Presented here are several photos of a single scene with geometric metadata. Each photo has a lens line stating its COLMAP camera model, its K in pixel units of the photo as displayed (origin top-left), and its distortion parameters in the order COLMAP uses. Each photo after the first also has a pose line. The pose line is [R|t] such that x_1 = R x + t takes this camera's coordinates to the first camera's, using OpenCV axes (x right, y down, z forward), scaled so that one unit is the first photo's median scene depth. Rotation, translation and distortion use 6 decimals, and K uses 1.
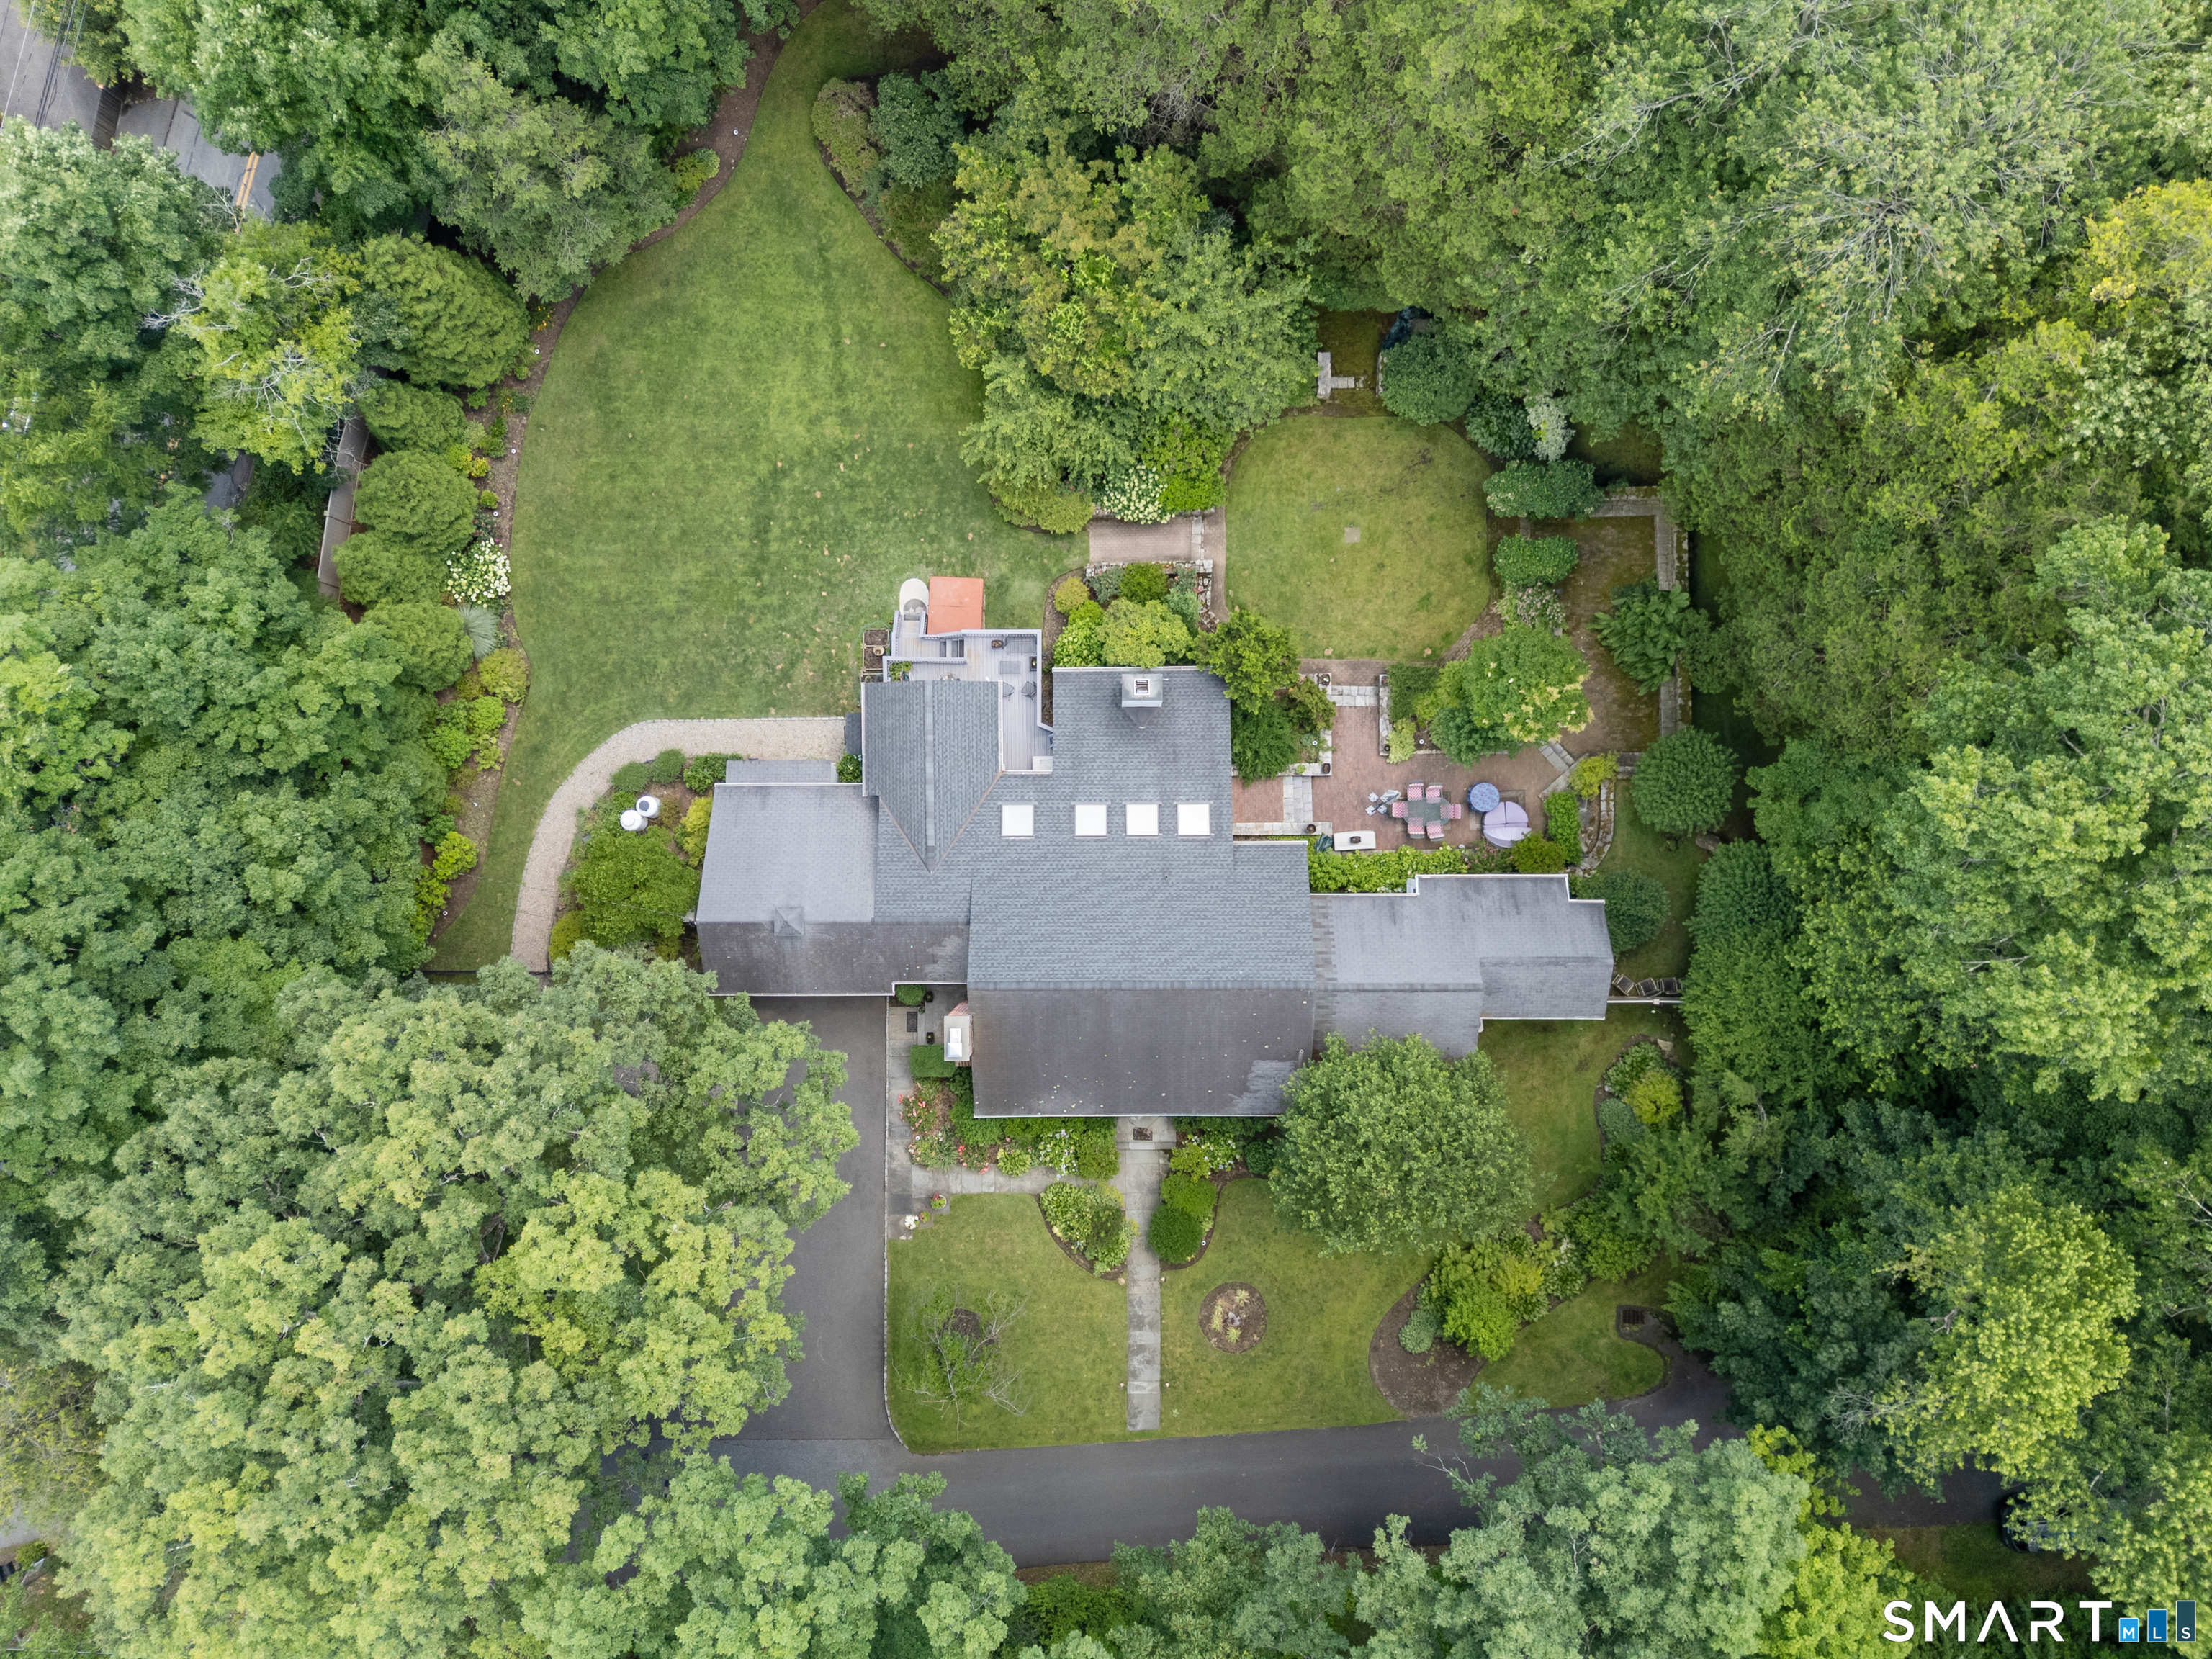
lens RADIAL K [[1595.8, 0, 1121.1], [0, 1595.8, 825.1], [0, 0, 1]] dist [0.051287, -0.065349]
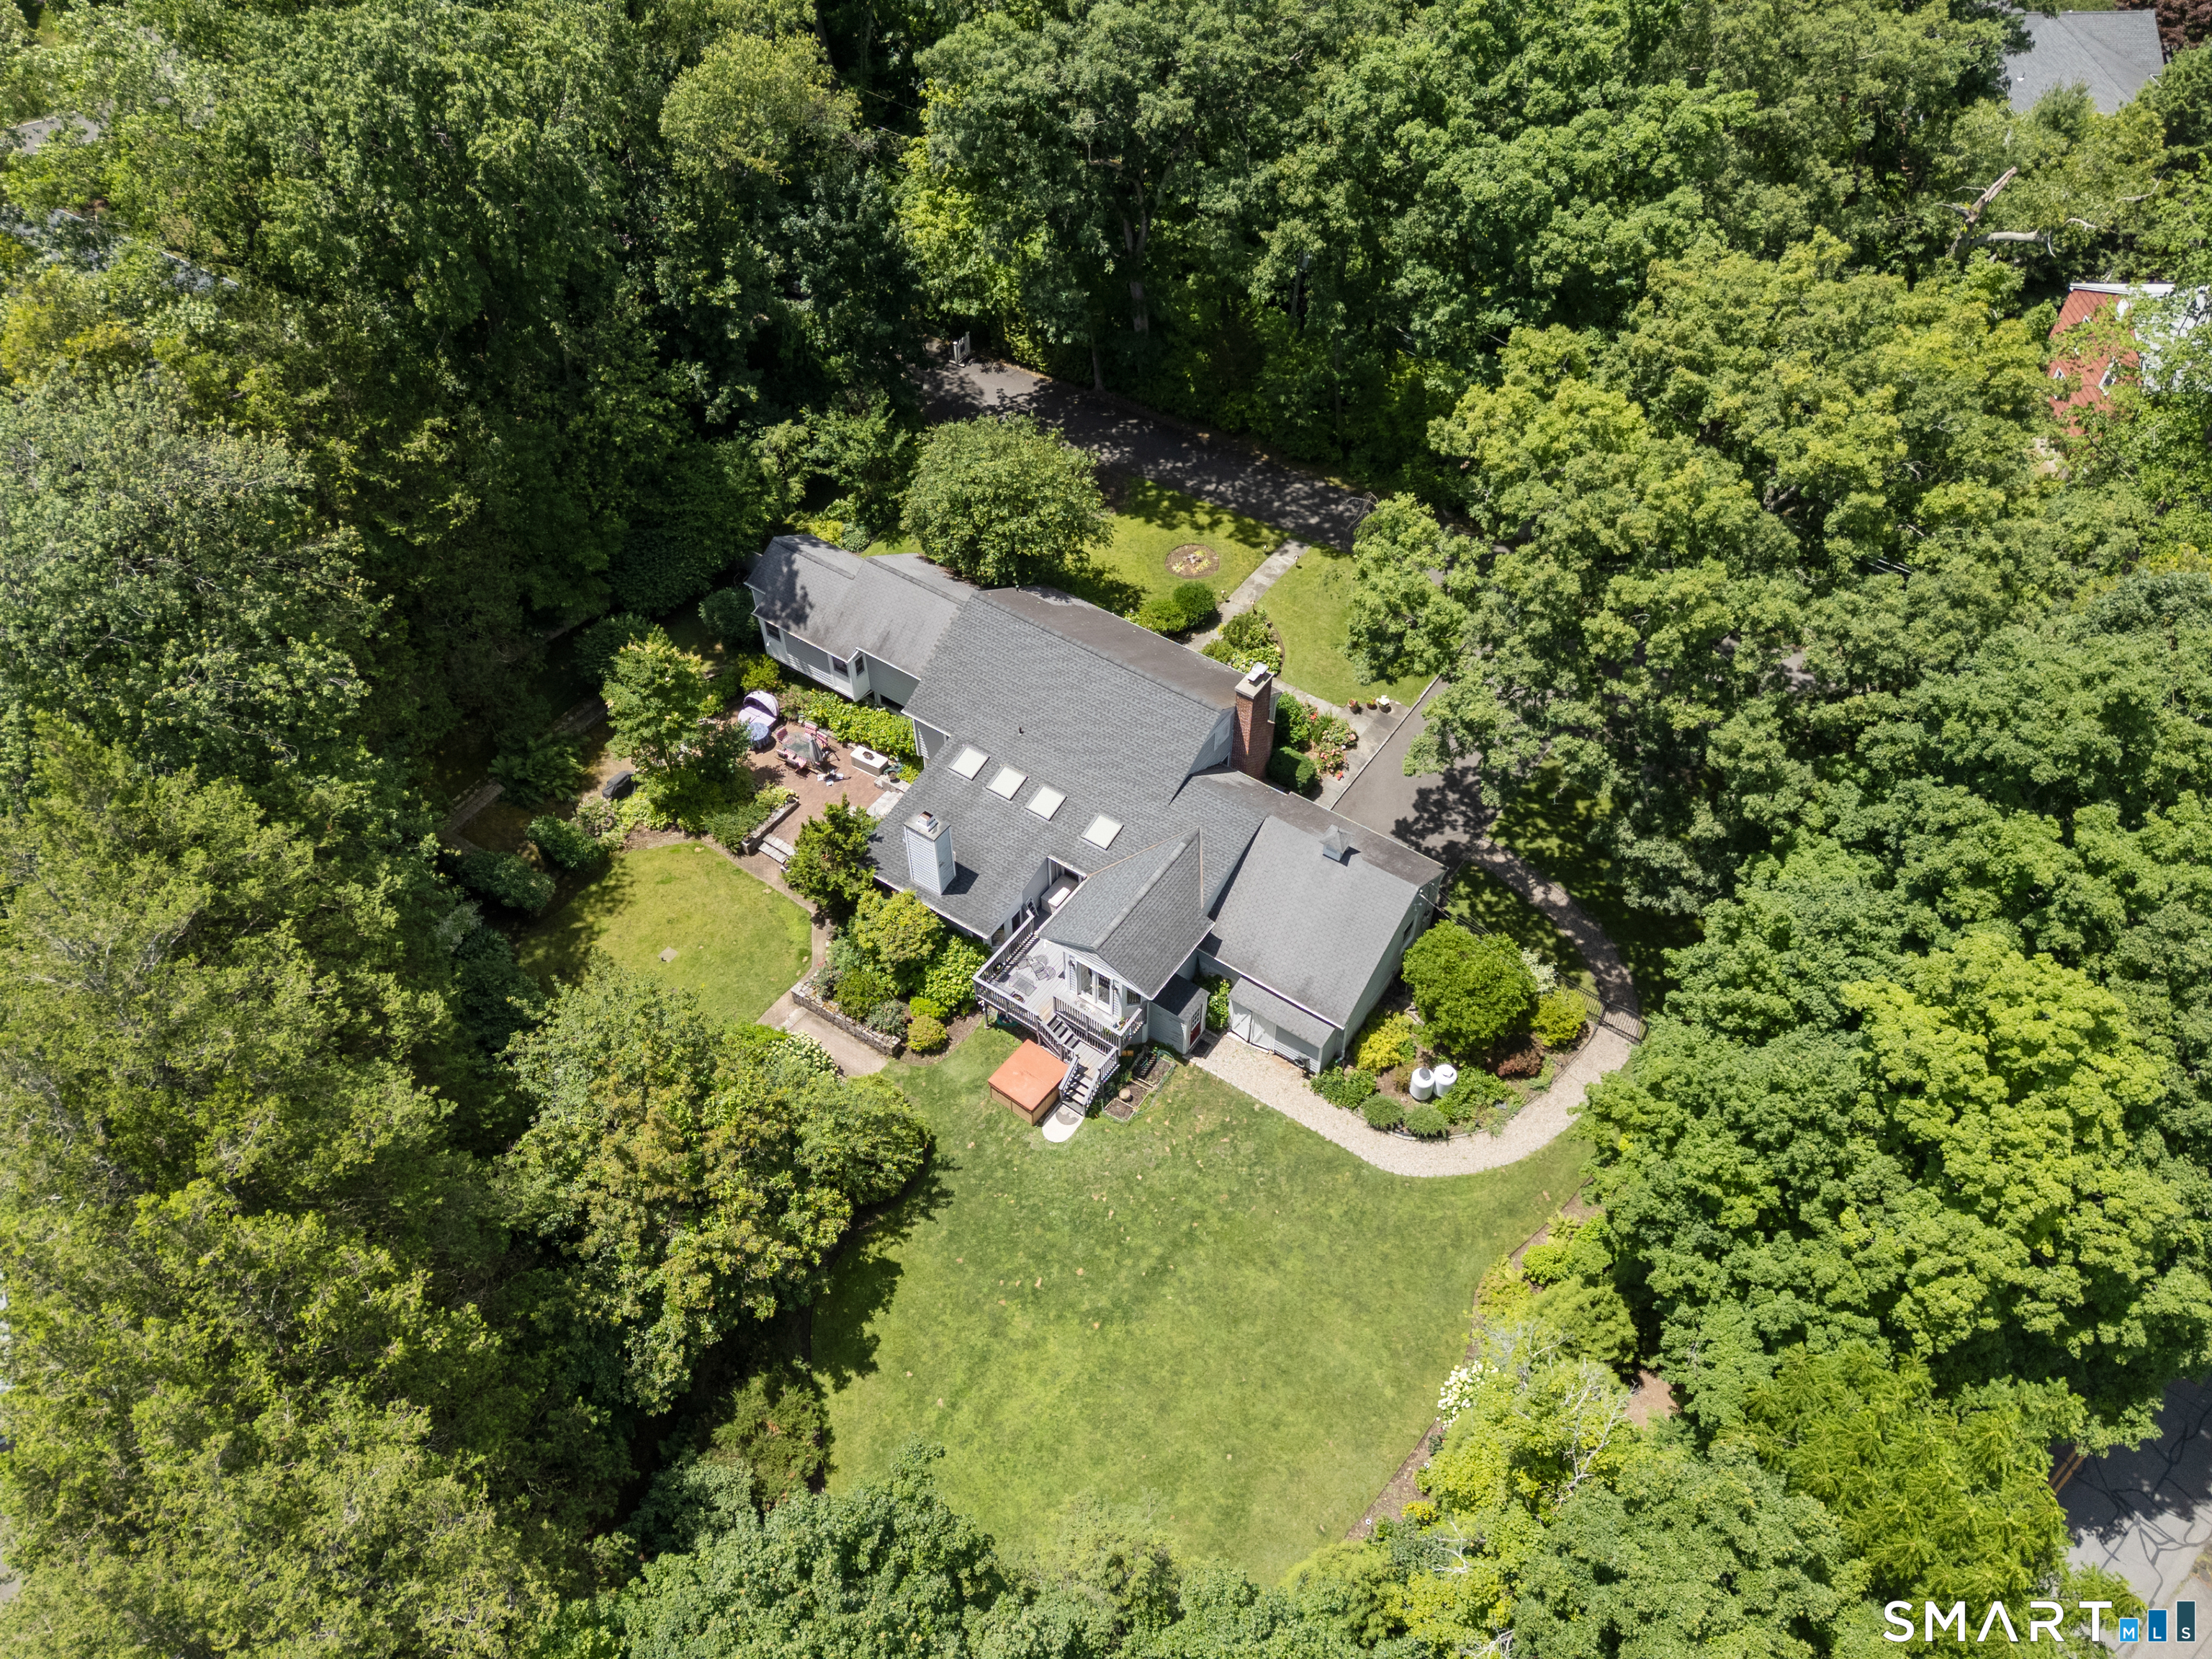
lens RADIAL K [[1595.8, 0, 1121.1], [0, 1595.8, 825.1], [0, 0, 1]] dist [0.051287, -0.065349]
pose [[-0.820047, -0.417119, 0.391836, -0.446615], [0.572297, -0.597708, 0.561446, -0.536143], [0.000013, 0.684658, 0.728864, 0.215509]]
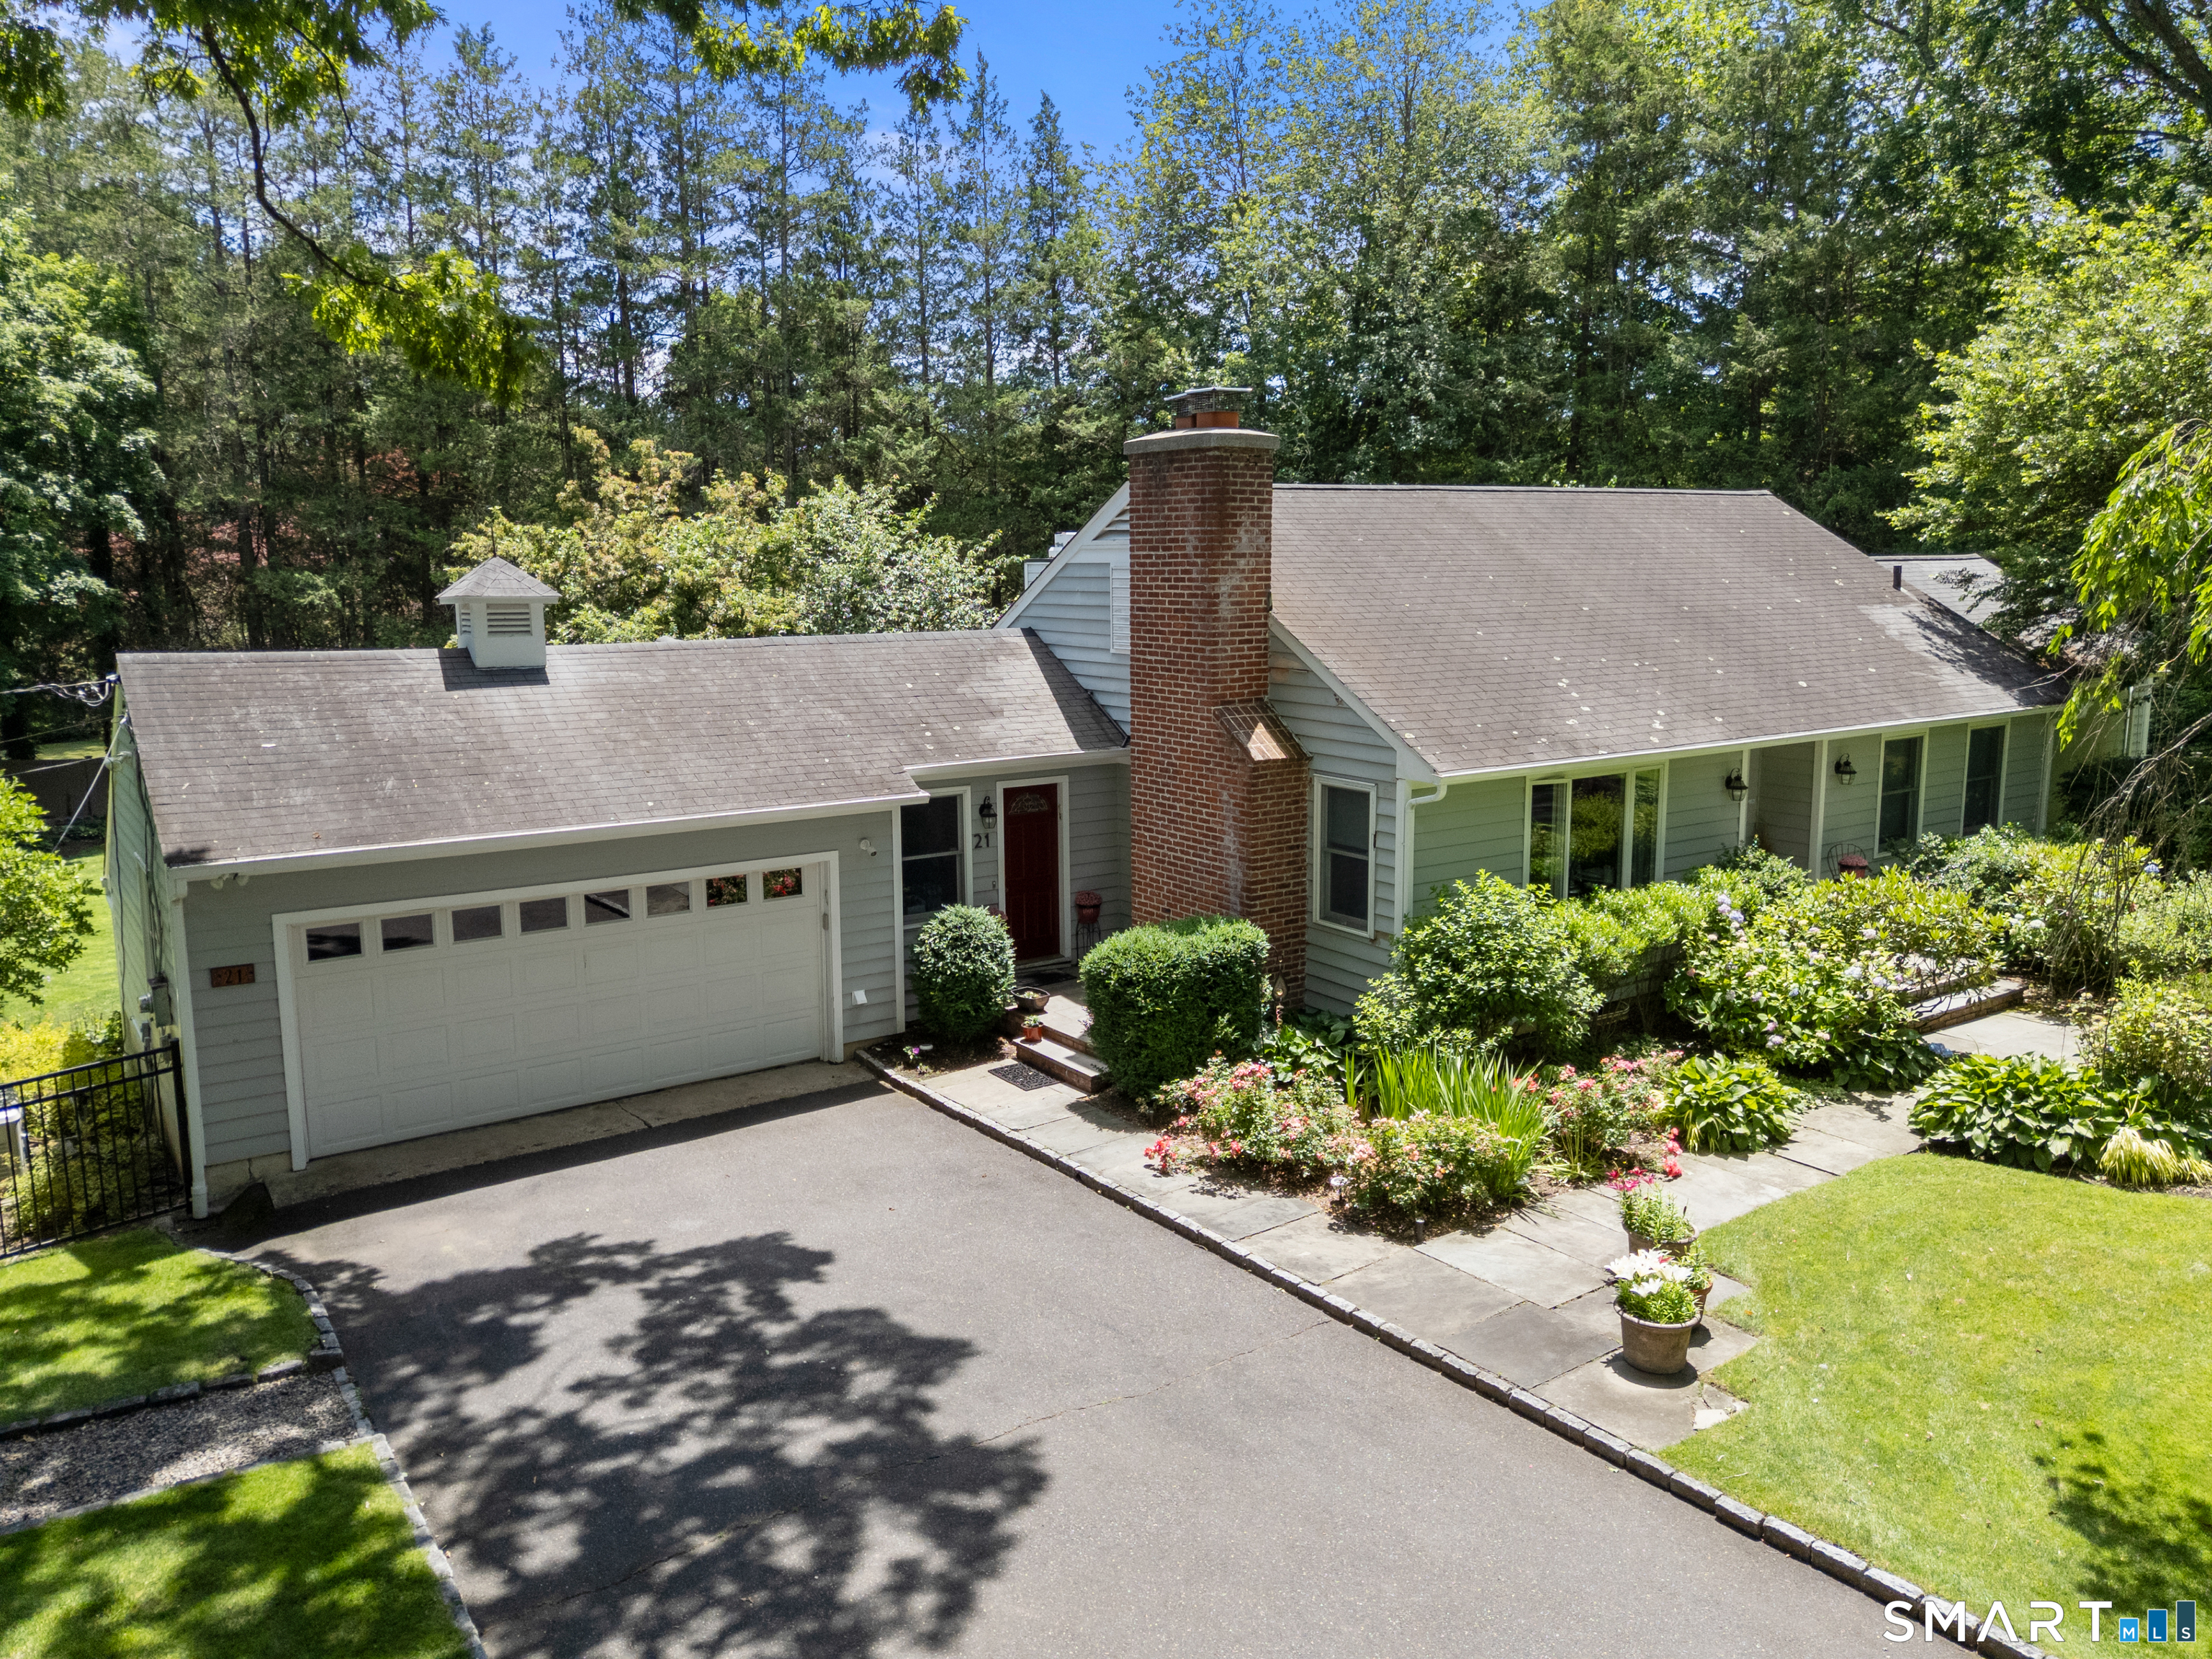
lens RADIAL K [[1595.8, 0, 1121.1], [0, 1595.8, 825.1], [0, 0, 1]] dist [0.051287, -0.065349]
pose [[0.808073, -0.076210, 0.584132, -0.266015], [0.588530, 0.147389, -0.794927, 0.330163], [-0.025513, 0.986138, 0.163953, 0.890210]]
